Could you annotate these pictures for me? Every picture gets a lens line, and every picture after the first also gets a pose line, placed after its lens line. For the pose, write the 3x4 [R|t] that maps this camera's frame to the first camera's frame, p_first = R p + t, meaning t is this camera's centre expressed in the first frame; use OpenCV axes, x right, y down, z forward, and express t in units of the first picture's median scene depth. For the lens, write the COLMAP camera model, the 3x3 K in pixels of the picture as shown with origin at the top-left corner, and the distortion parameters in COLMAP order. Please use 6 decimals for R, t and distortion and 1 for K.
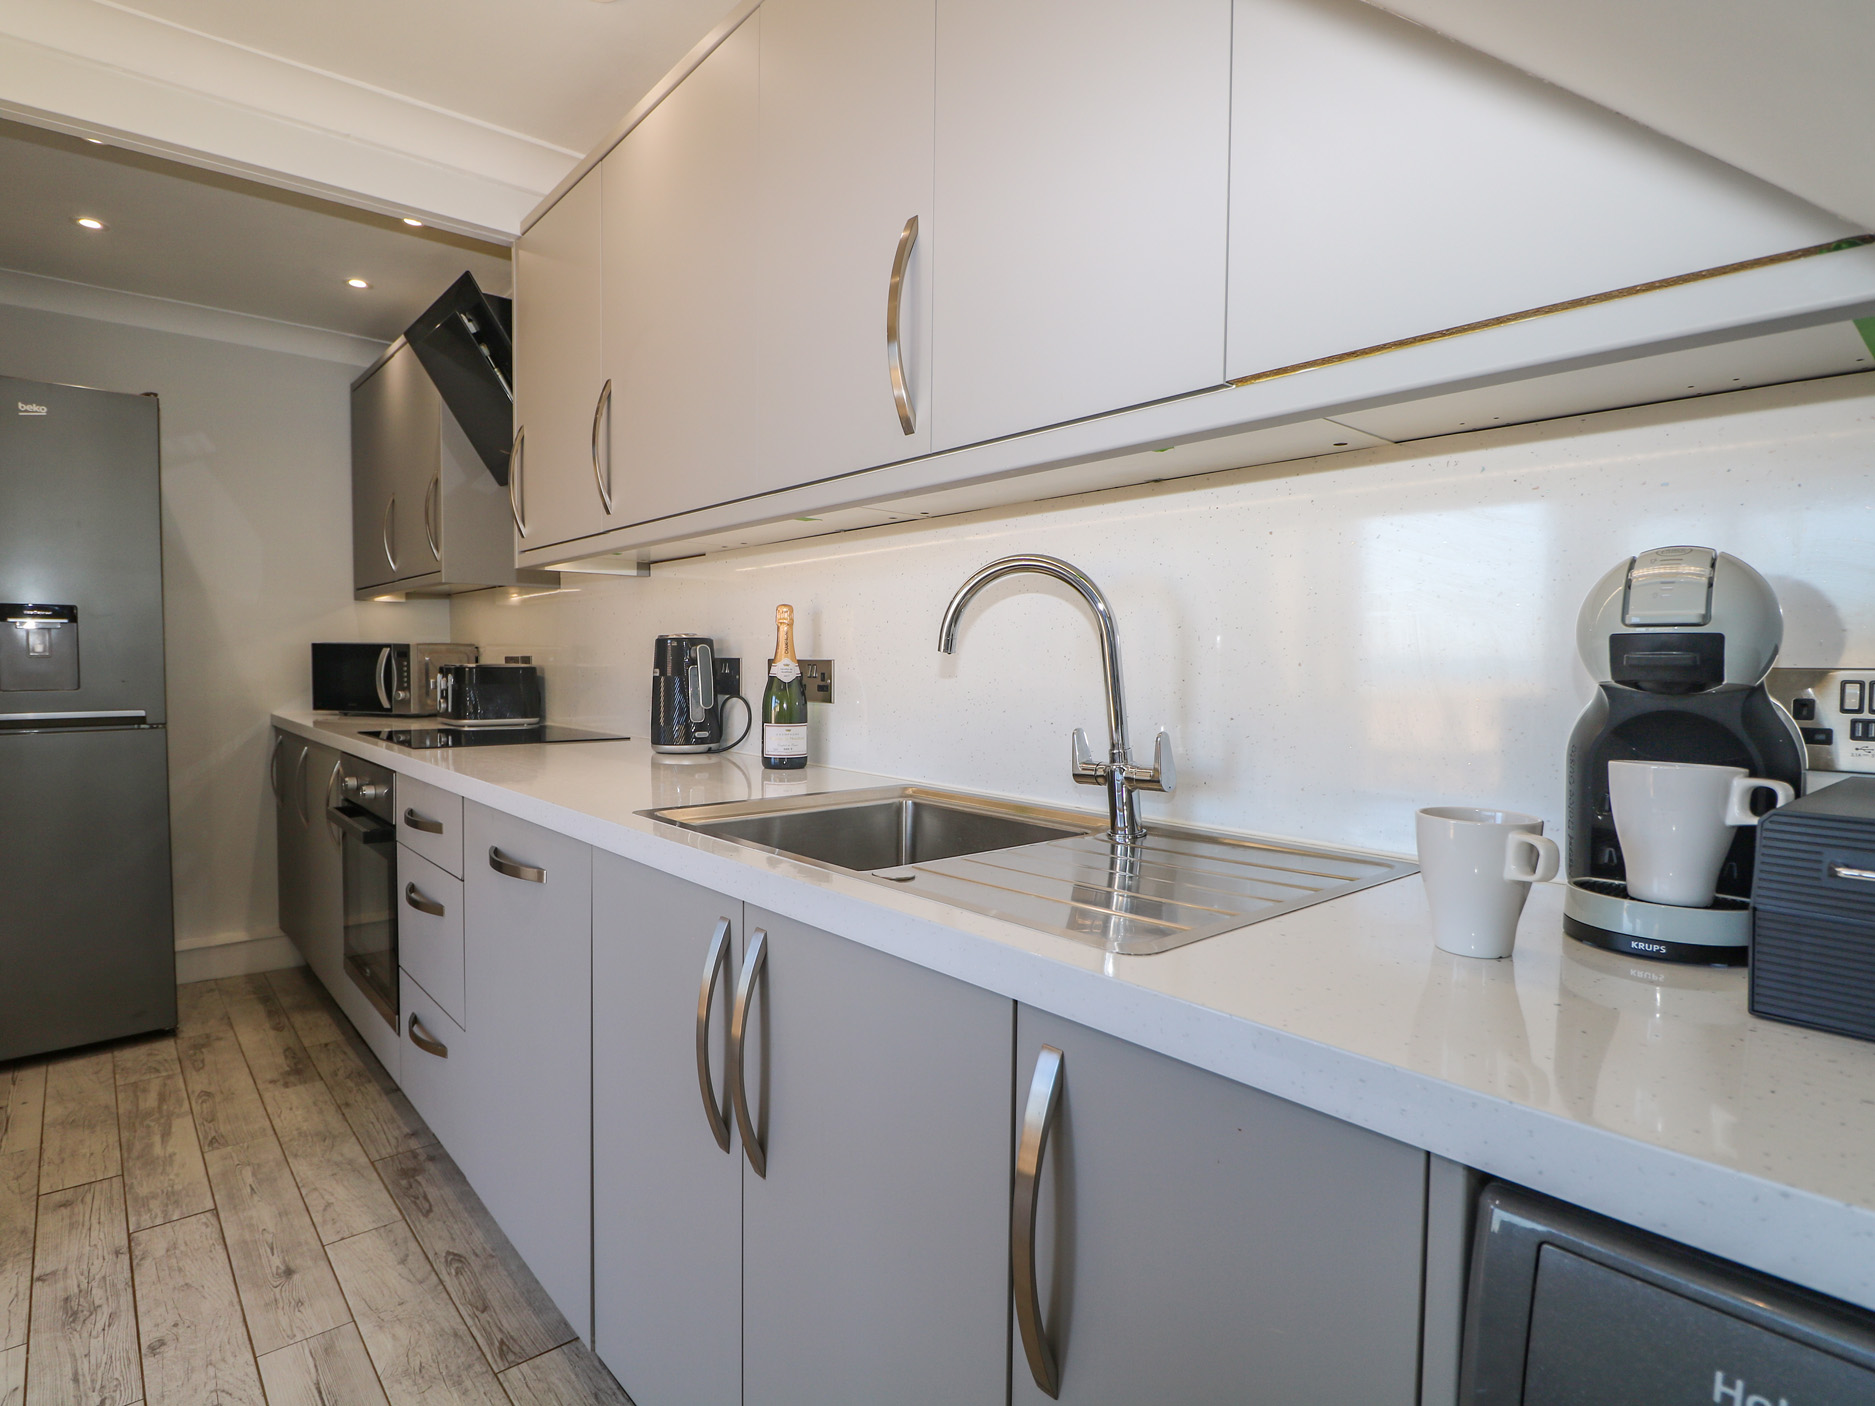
lens RADIAL K [[1000.9, 0, 937.5], [0, 1000.9, 703.0], [0, 0, 1]] dist [-0.001249, -0.000013]
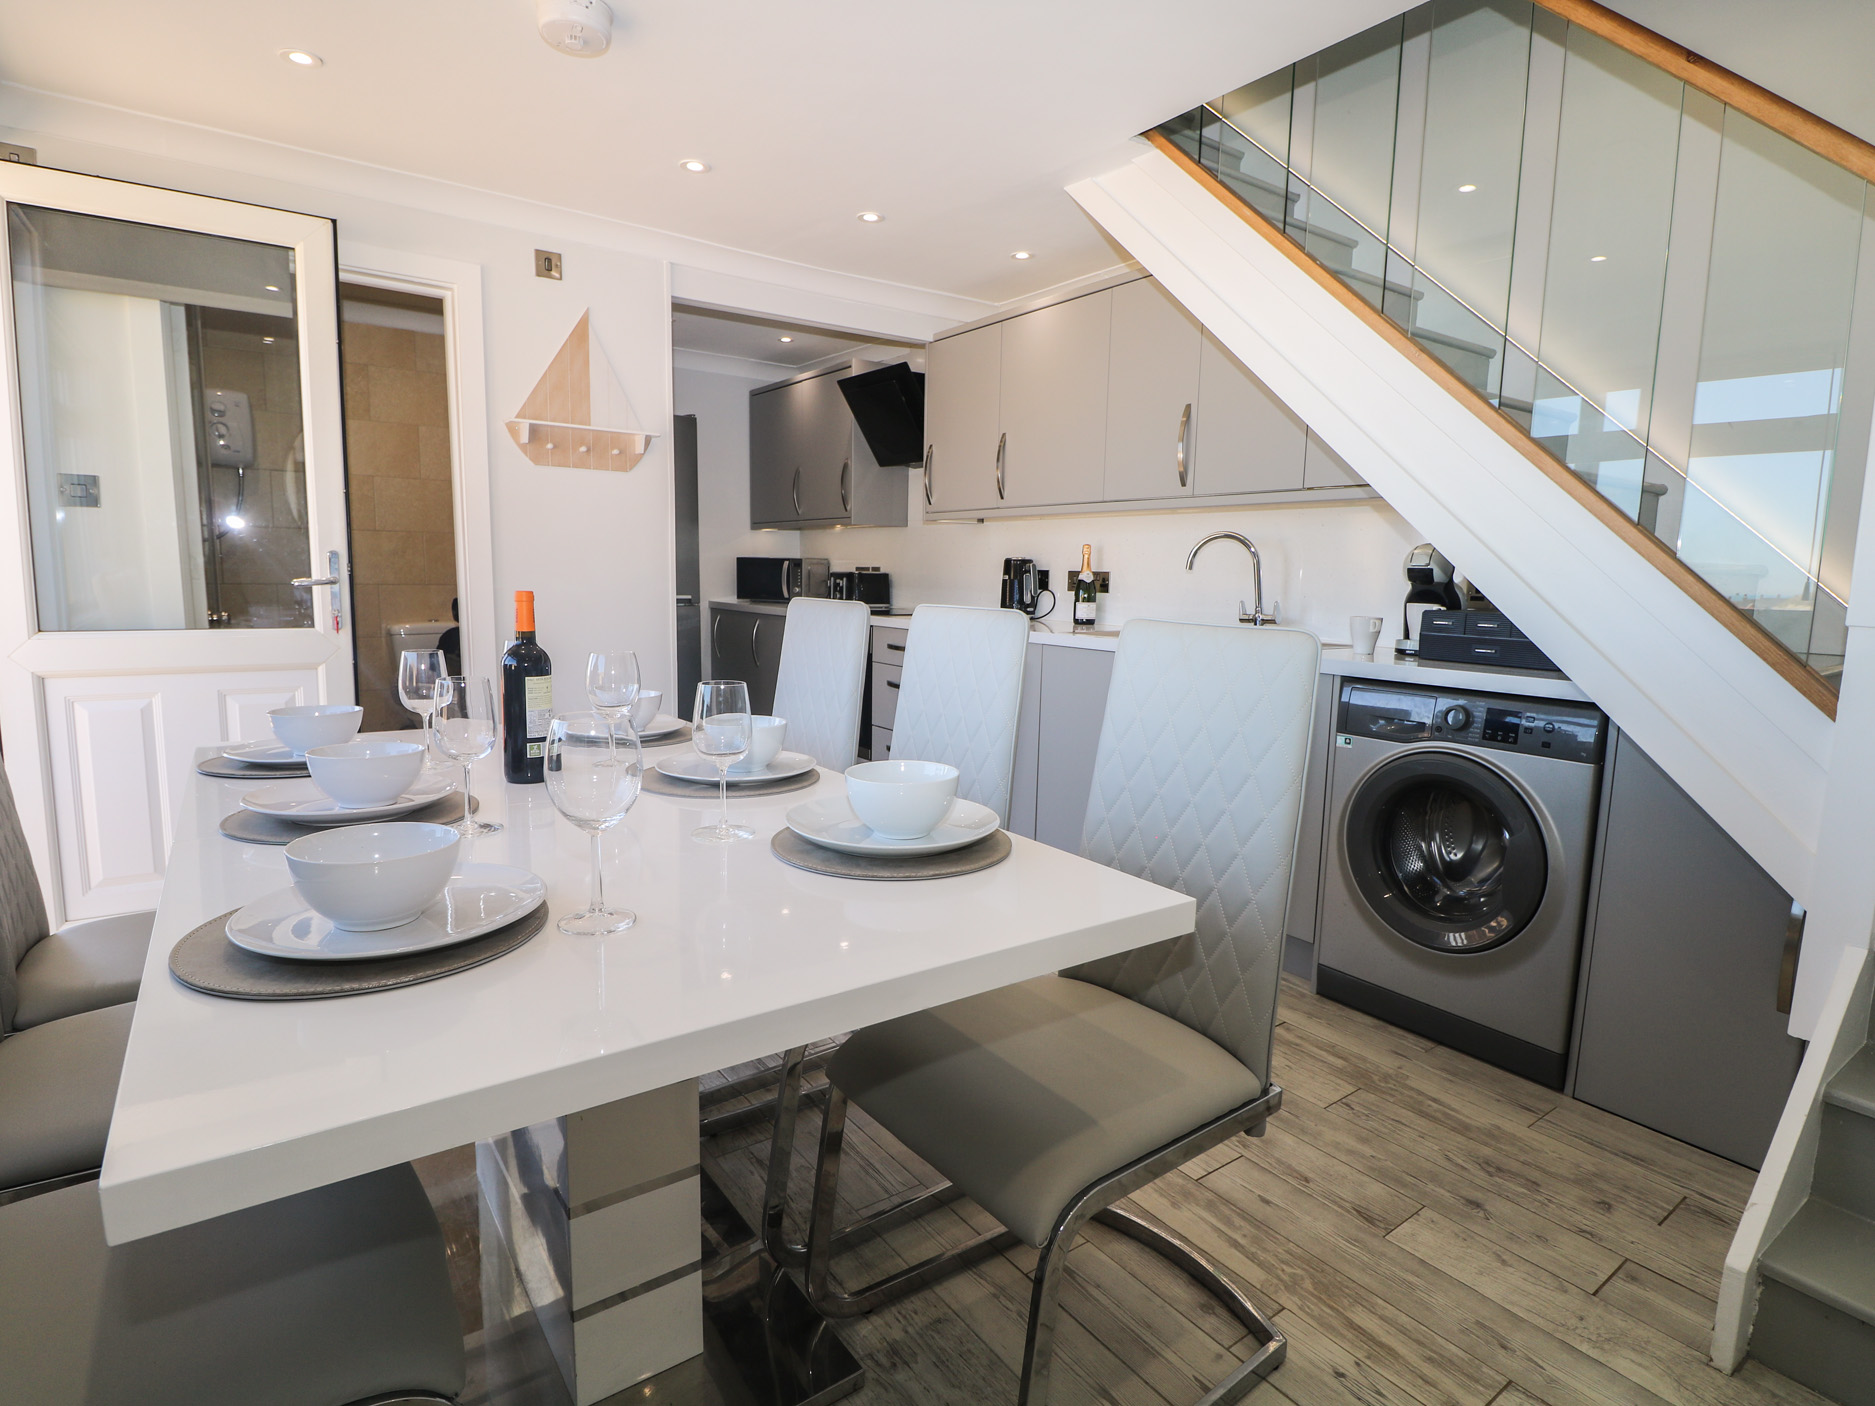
lens RADIAL K [[1000.9, 0, 937.5], [0, 1000.9, 703.0], [0, 0, 1]] dist [-0.001249, -0.000013]
pose [[0.995884, 0.024887, -0.087150, -0.243649], [-0.017209, 0.995992, 0.087775, 0.045179], [0.088986, -0.085914, 0.992321, -0.974564]]
